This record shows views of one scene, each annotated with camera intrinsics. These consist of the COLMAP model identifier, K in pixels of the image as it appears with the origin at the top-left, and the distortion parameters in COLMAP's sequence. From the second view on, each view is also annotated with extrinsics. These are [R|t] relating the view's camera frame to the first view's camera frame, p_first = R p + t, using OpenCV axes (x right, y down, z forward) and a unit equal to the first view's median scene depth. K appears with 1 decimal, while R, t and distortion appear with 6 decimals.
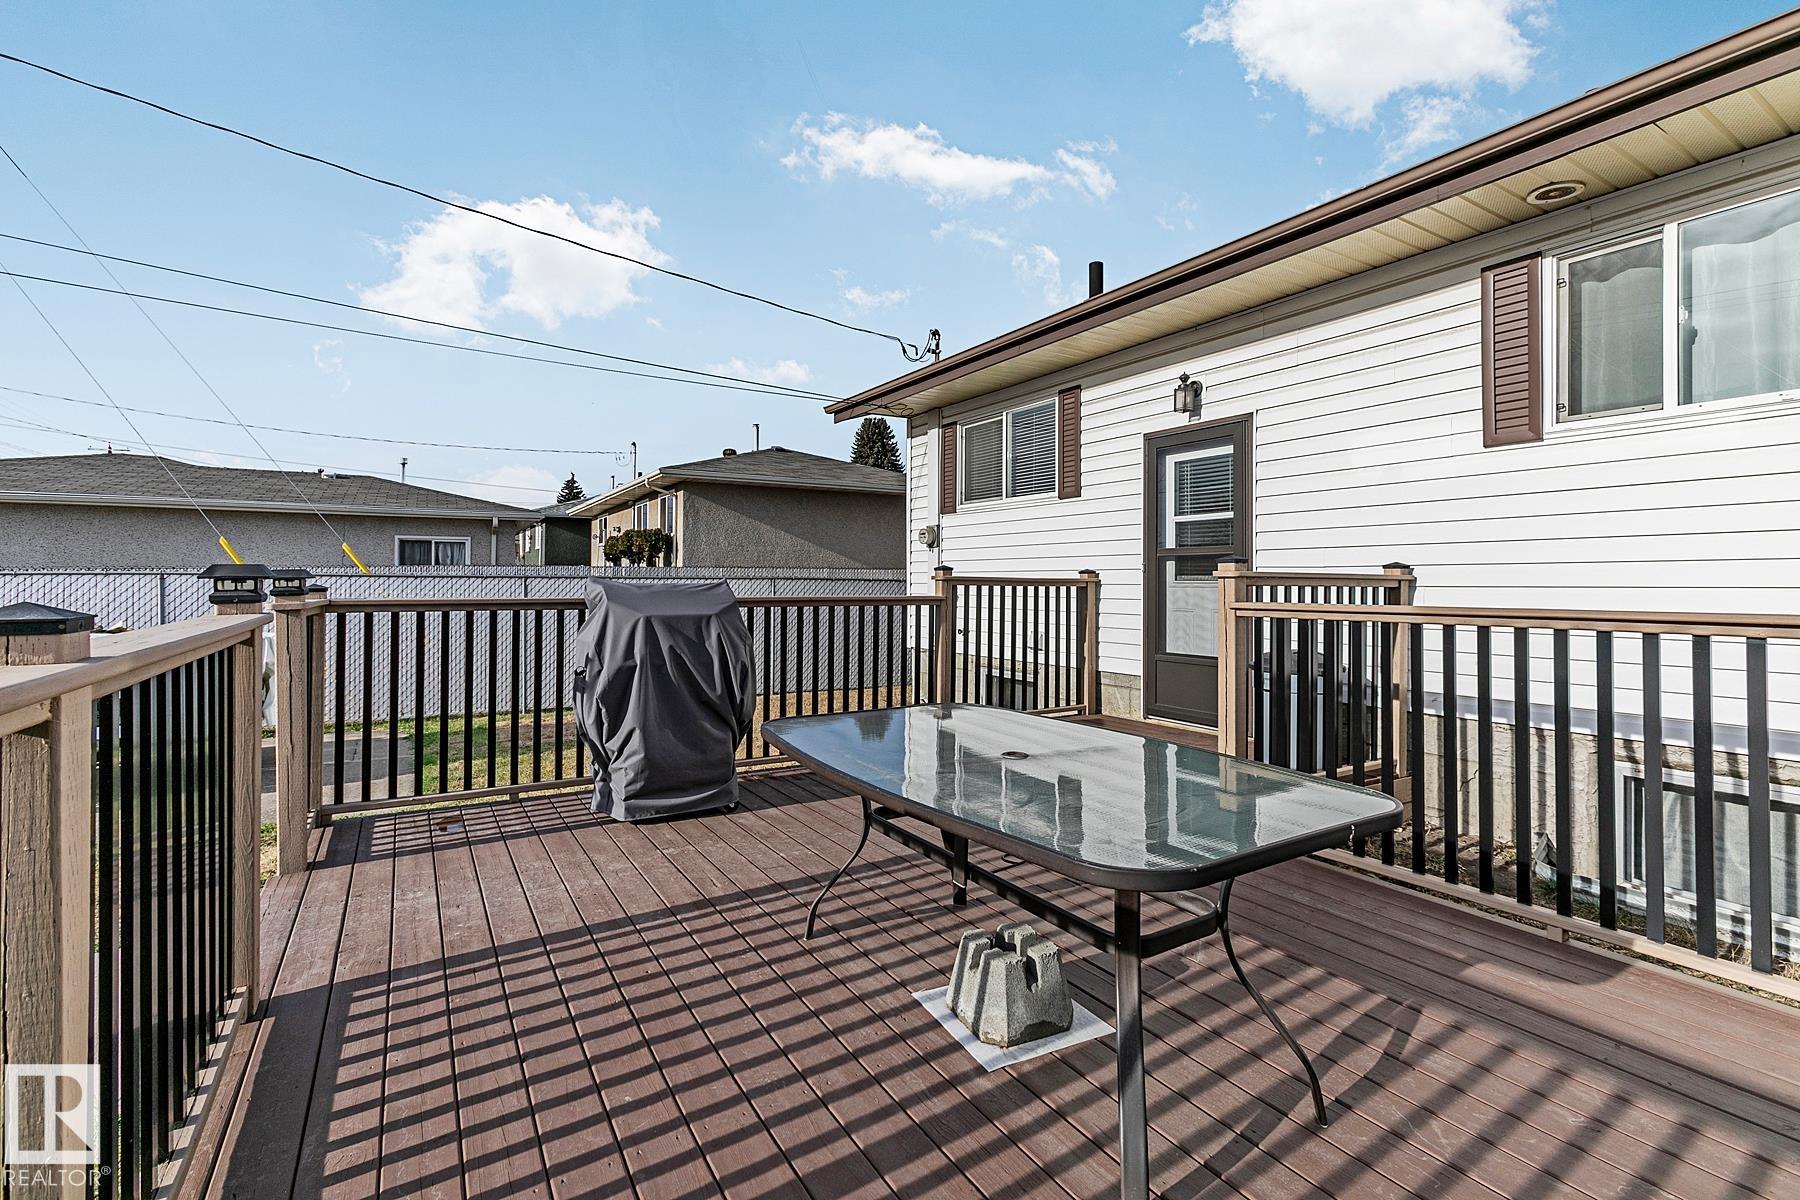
lens RADIAL K [[811.5, 0, 898.8], [0, 811.5, 578.7], [0, 0, 1]] dist [-0.027355, 0.027982]
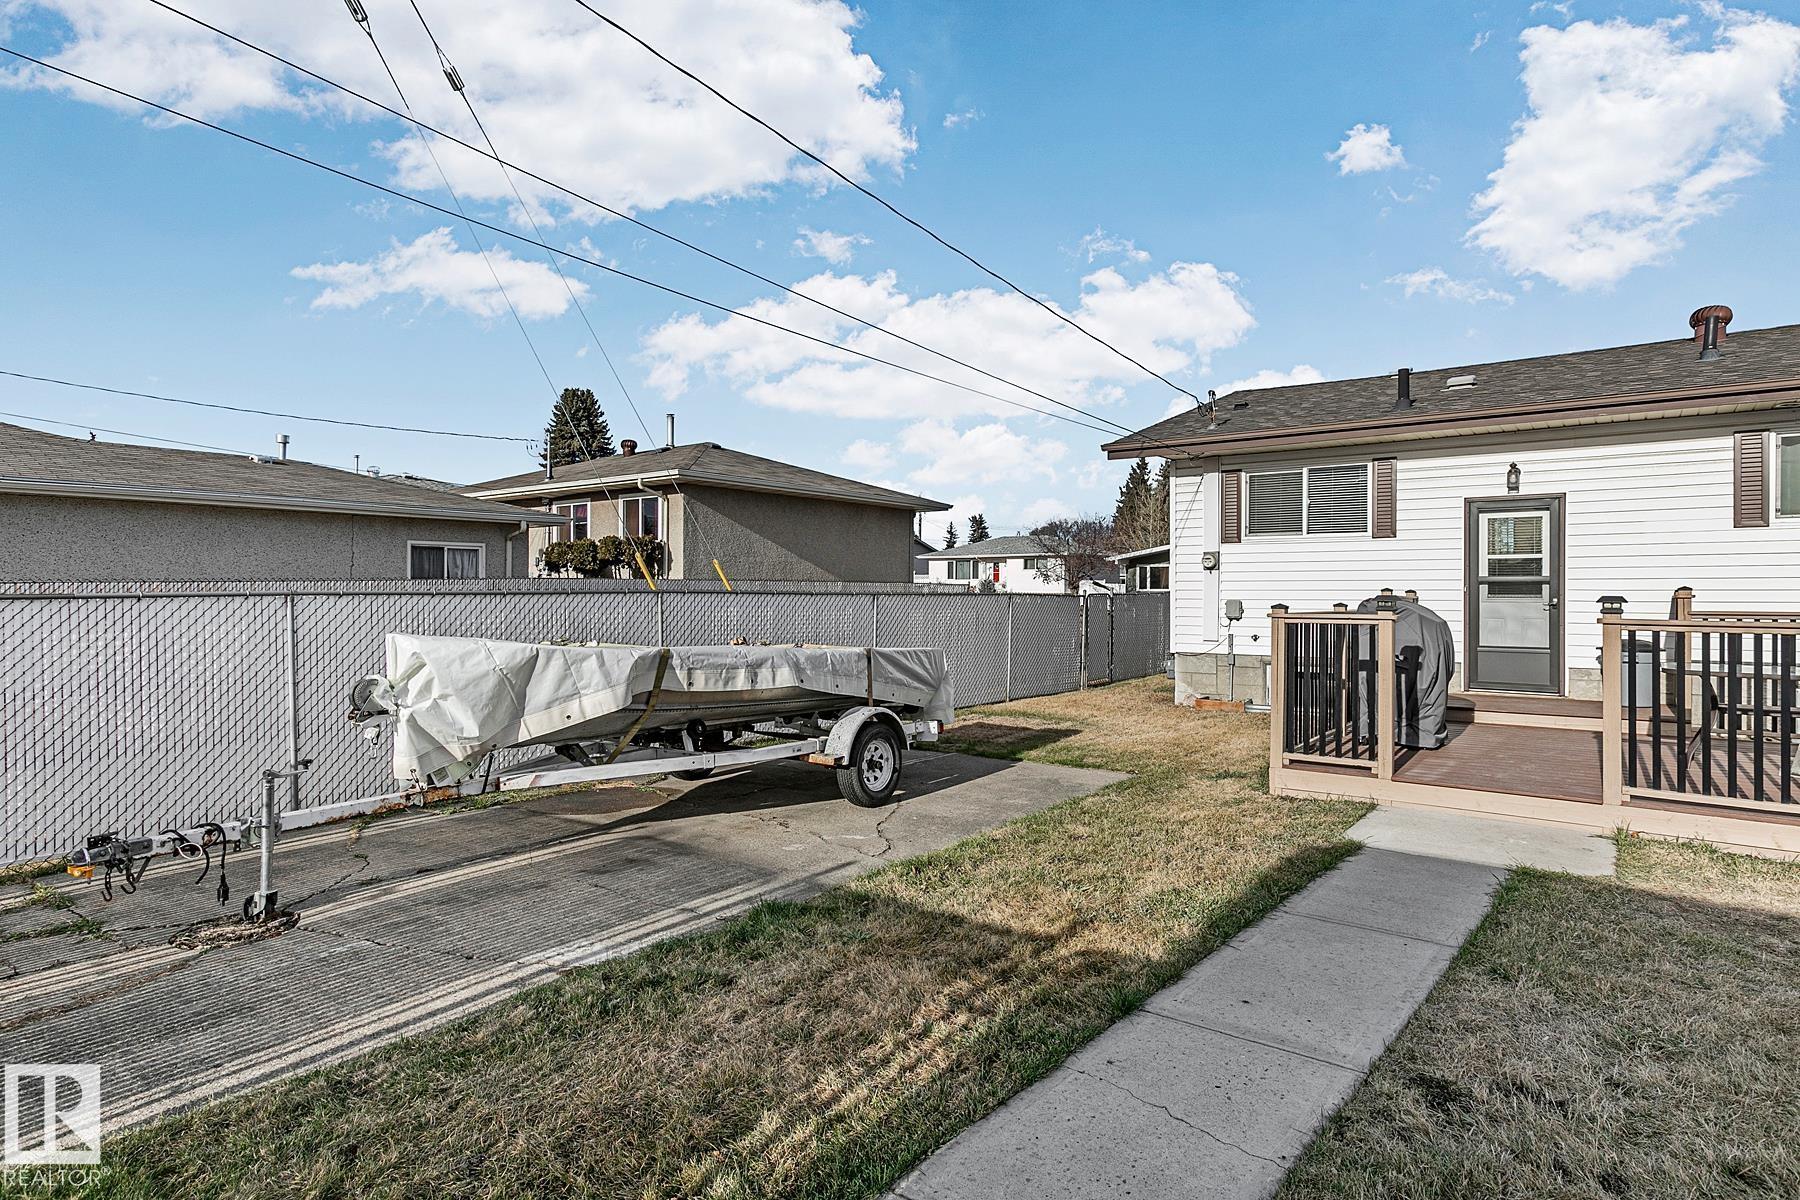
lens RADIAL K [[980.9, 0, 889.7], [0, 980.9, 597.3], [0, 0, 1]] dist [-0.018935, 0.016701]
pose [[0.933952, -0.001450, 0.357395, -1.256365], [-0.001767, 0.999961, 0.008674, -0.011819], [-0.357393, -0.008733, 0.933913, -0.270610]]
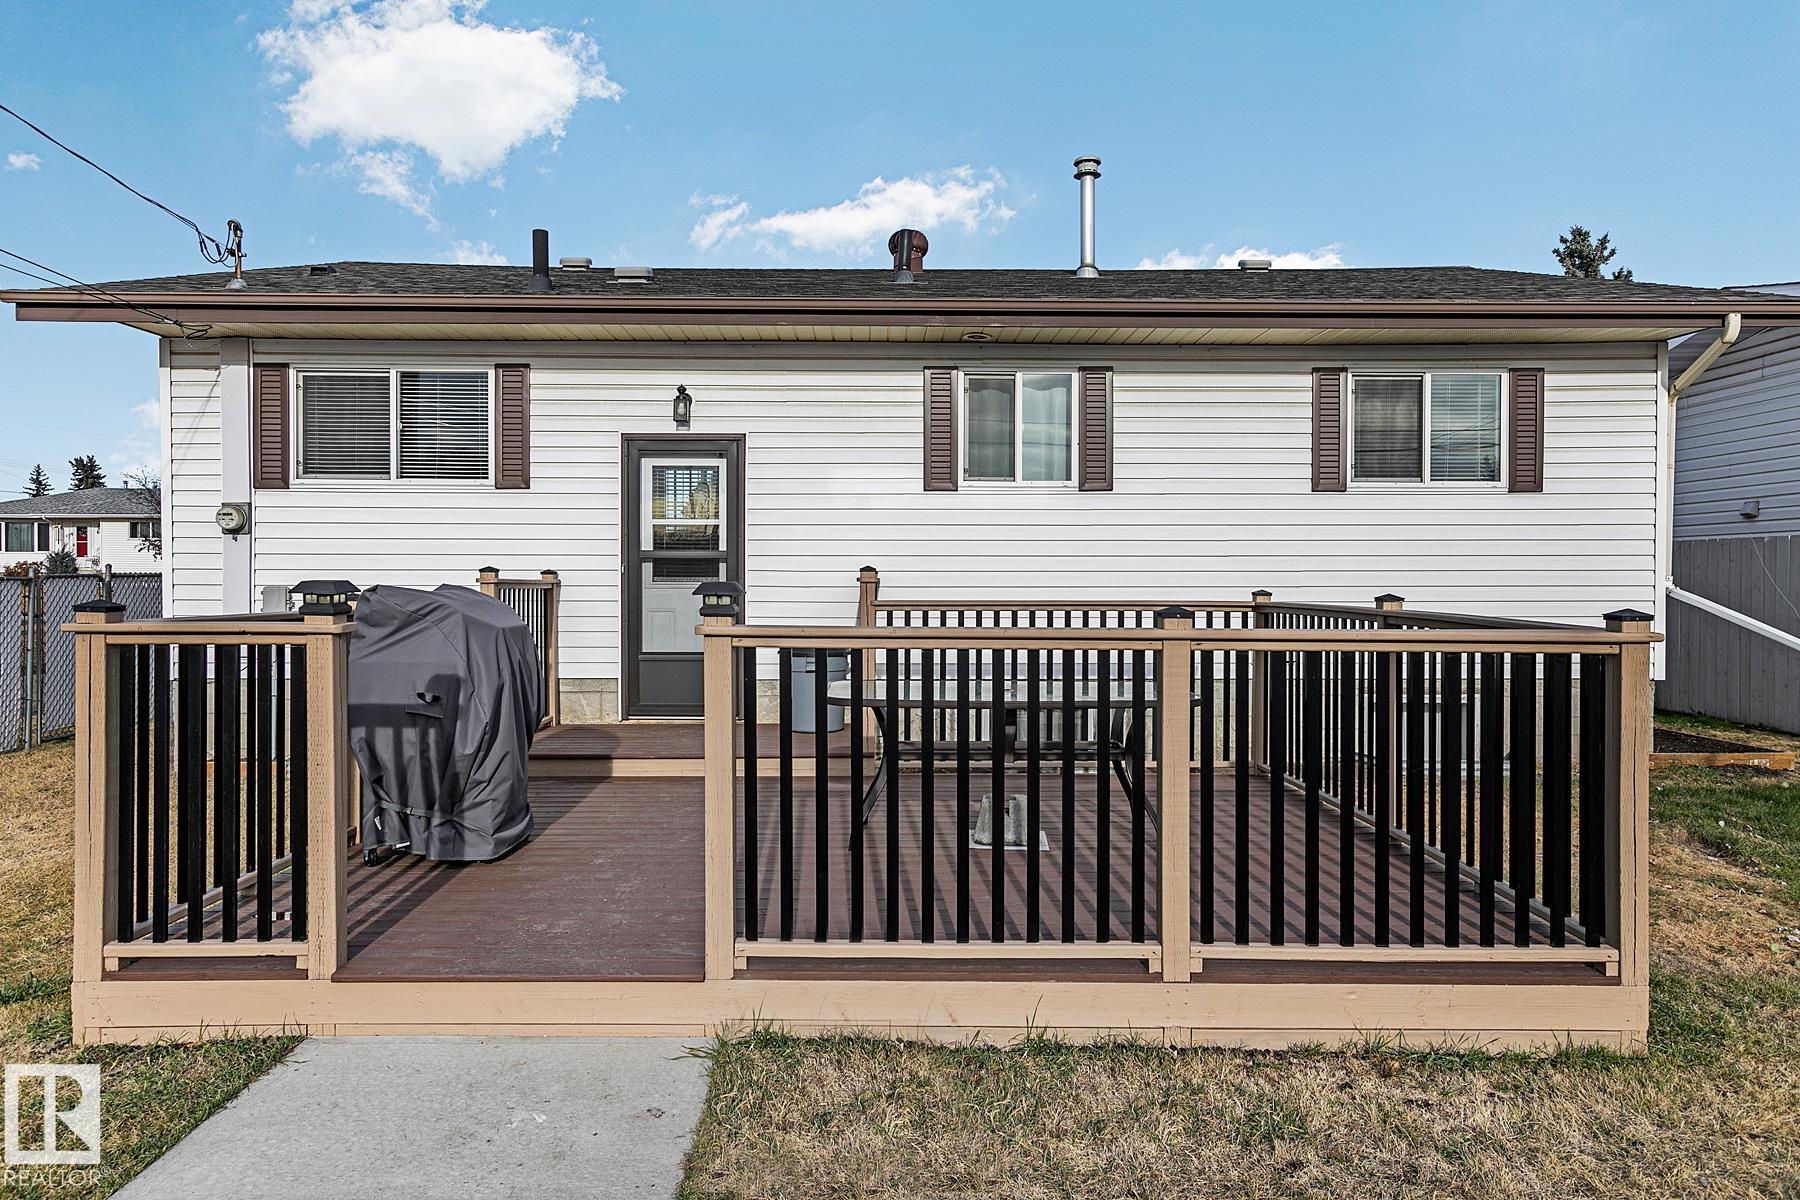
lens RADIAL K [[1190.2, 0, 892.6], [0, 1190.2, 586.9], [0, 0, 1]] dist [0.024134, 0.000745]
pose [[0.511890, -0.008636, 0.859007, -0.752936], [-0.005145, 0.999901, 0.013119, -0.011914], [-0.859035, -0.011135, 0.511795, -0.030149]]
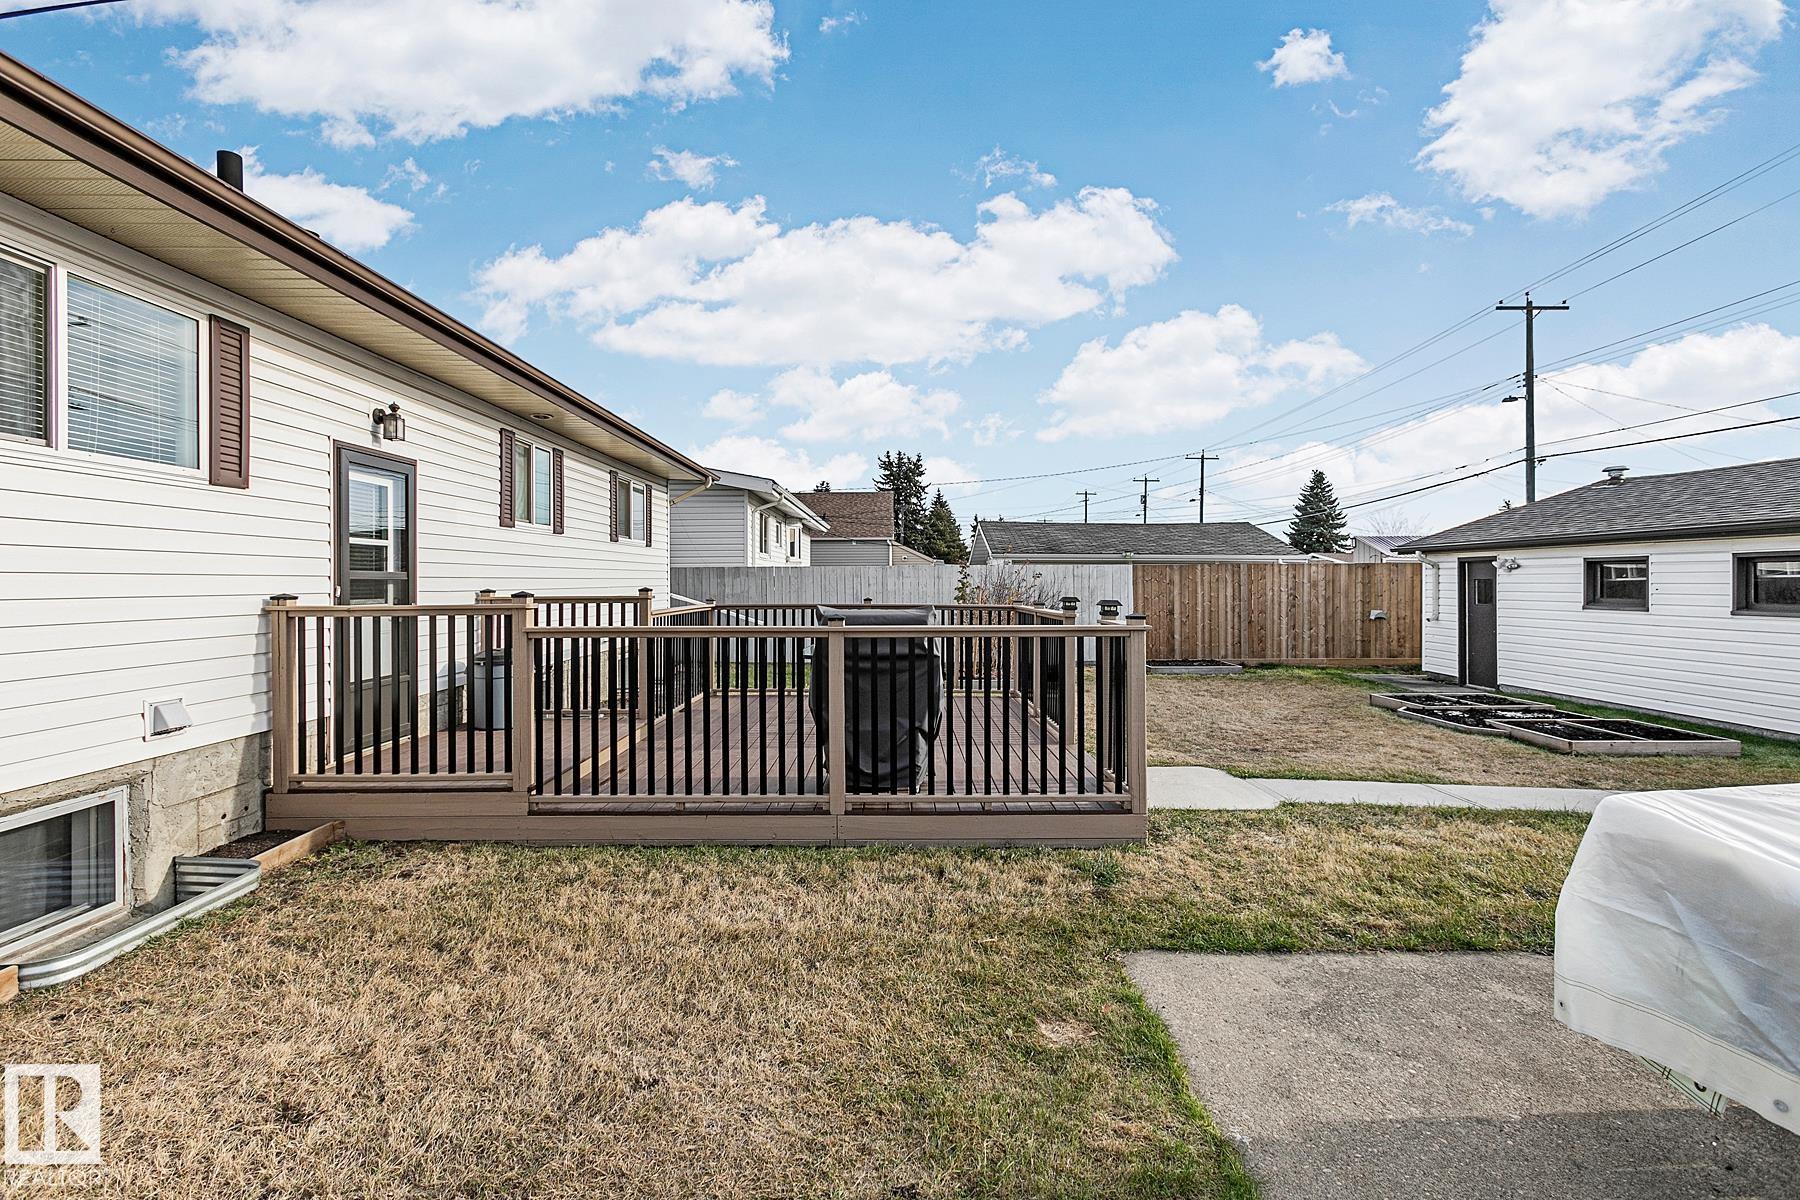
lens RADIAL K [[811.5, 0, 898.8], [0, 811.5, 578.7], [0, 0, 1]] dist [-0.027355, 0.027982]
pose [[-0.850457, 0.002384, 0.526040, -0.656265], [-0.001884, 0.999970, -0.007576, -0.020995], [-0.526042, -0.007434, -0.850426, 1.371750]]
